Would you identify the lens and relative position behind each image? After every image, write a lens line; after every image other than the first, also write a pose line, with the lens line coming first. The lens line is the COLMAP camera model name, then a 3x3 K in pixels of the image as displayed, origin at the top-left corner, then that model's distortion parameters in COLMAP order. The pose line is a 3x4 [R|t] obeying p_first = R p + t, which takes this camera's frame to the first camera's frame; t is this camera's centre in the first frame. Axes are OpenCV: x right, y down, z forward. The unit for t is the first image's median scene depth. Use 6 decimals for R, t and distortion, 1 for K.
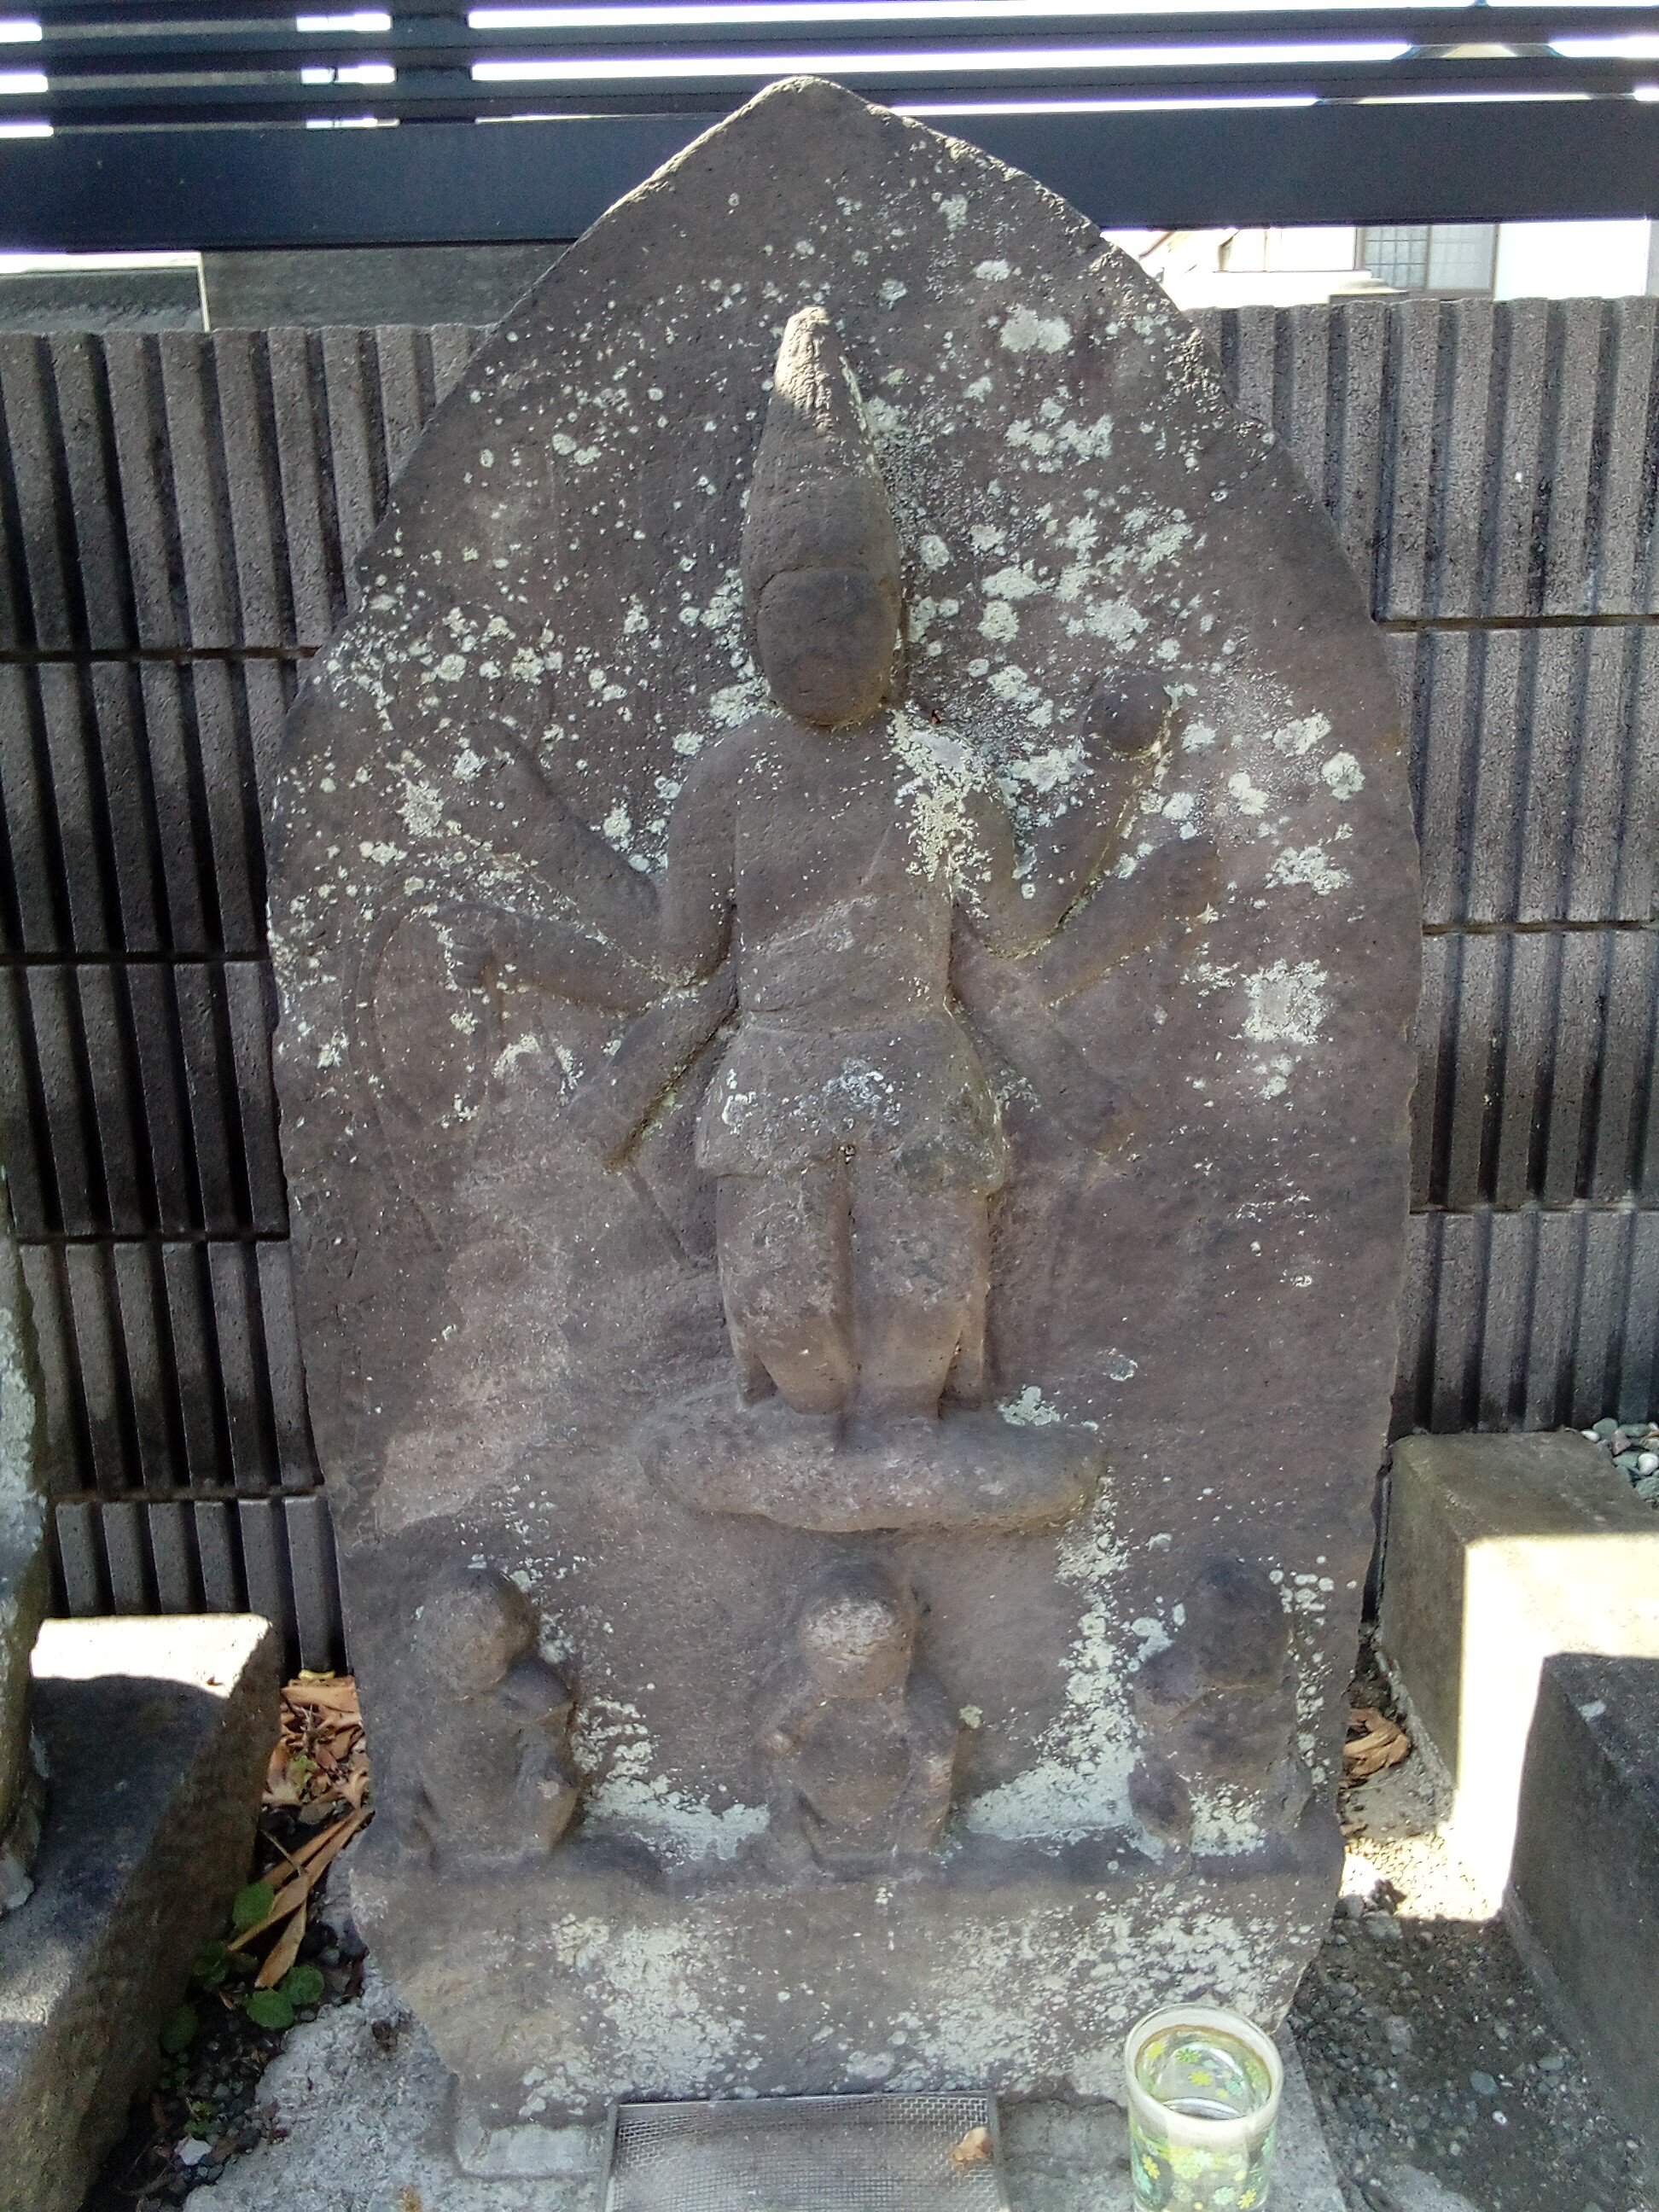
lens RADIAL K [[1814.0, 0, 829.7], [0, 1814.0, 1113.9], [0, 0, 1]] dist [0.085441, -0.146326]
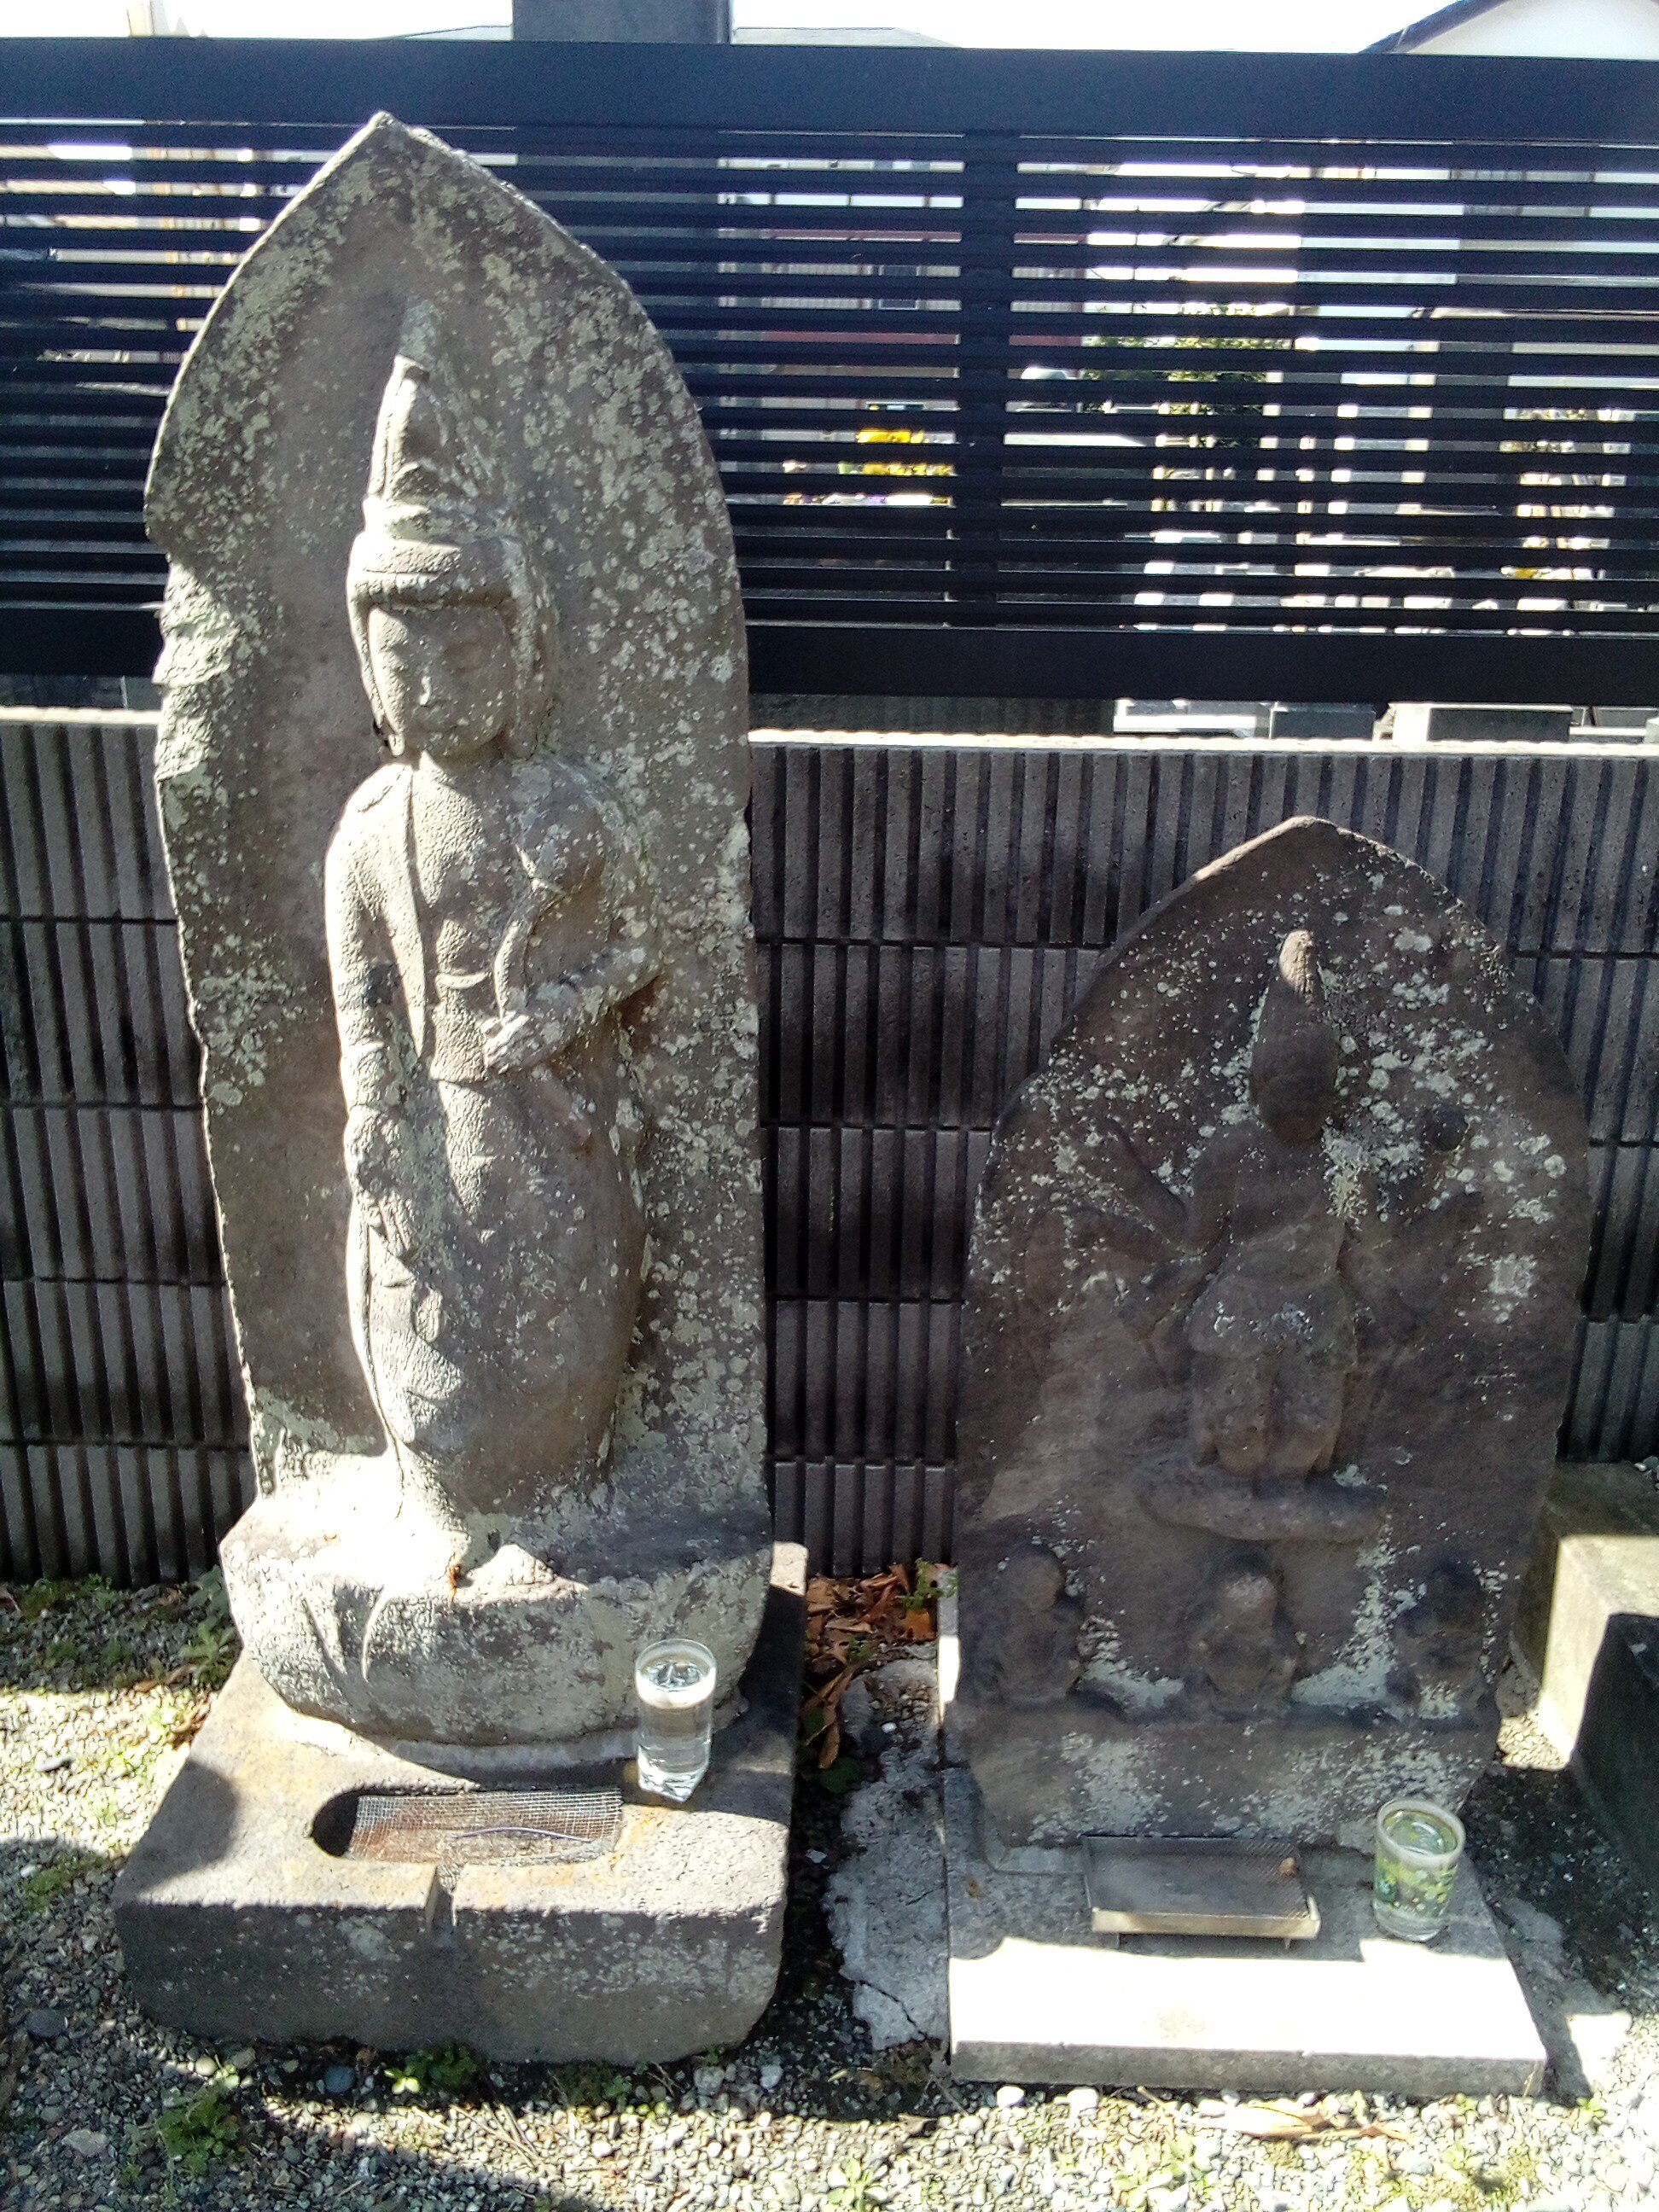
lens RADIAL K [[1831.7, 0, 833.0], [0, 1831.7, 1114.4], [0, 0, 1]] dist [0.111206, -0.219149]
pose [[0.998905, 0.046574, -0.004358, -0.434834], [-0.046185, 0.996743, 0.066111, -0.311280], [0.007423, -0.065837, 0.997803, -0.867777]]
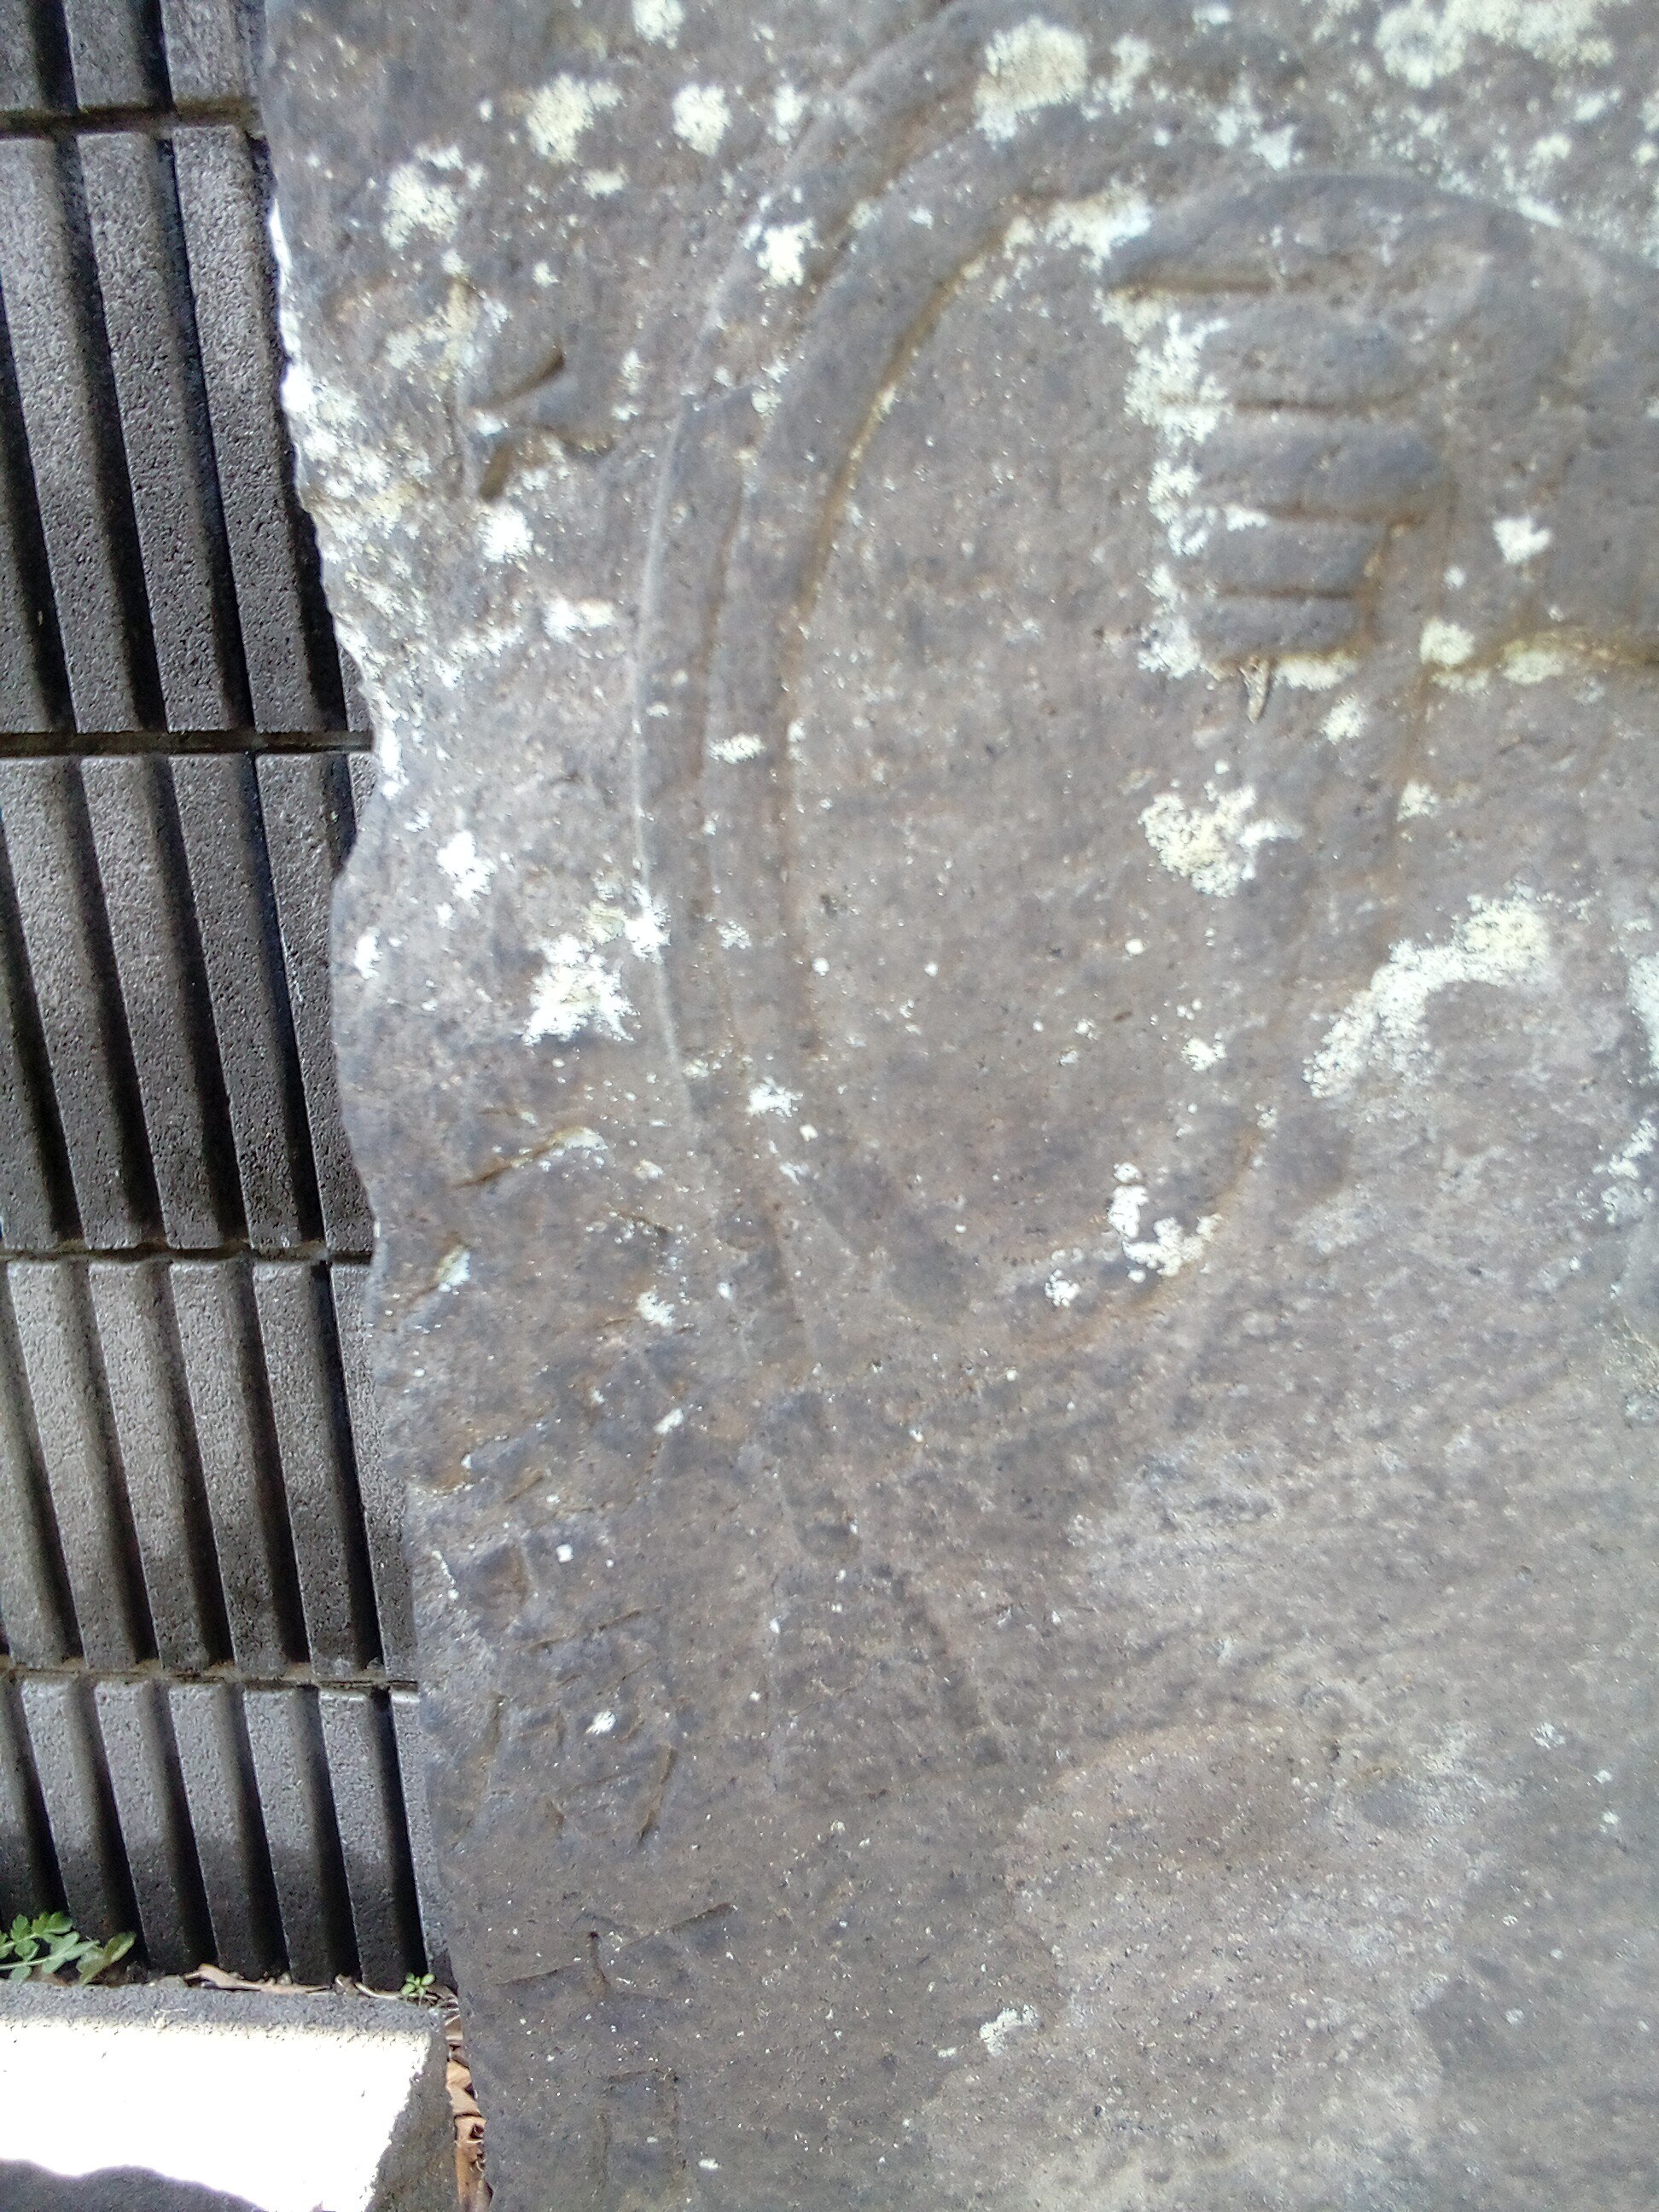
lens RADIAL K [[1831.7, 0, 833.0], [0, 1831.7, 1114.4], [0, 0, 1]] dist [0.111206, -0.219149]
pose [[0.994267, 0.020014, -0.105037, -0.215268], [-0.012173, 0.997127, 0.074764, -0.033153], [0.106232, -0.073057, 0.991654, 0.765361]]
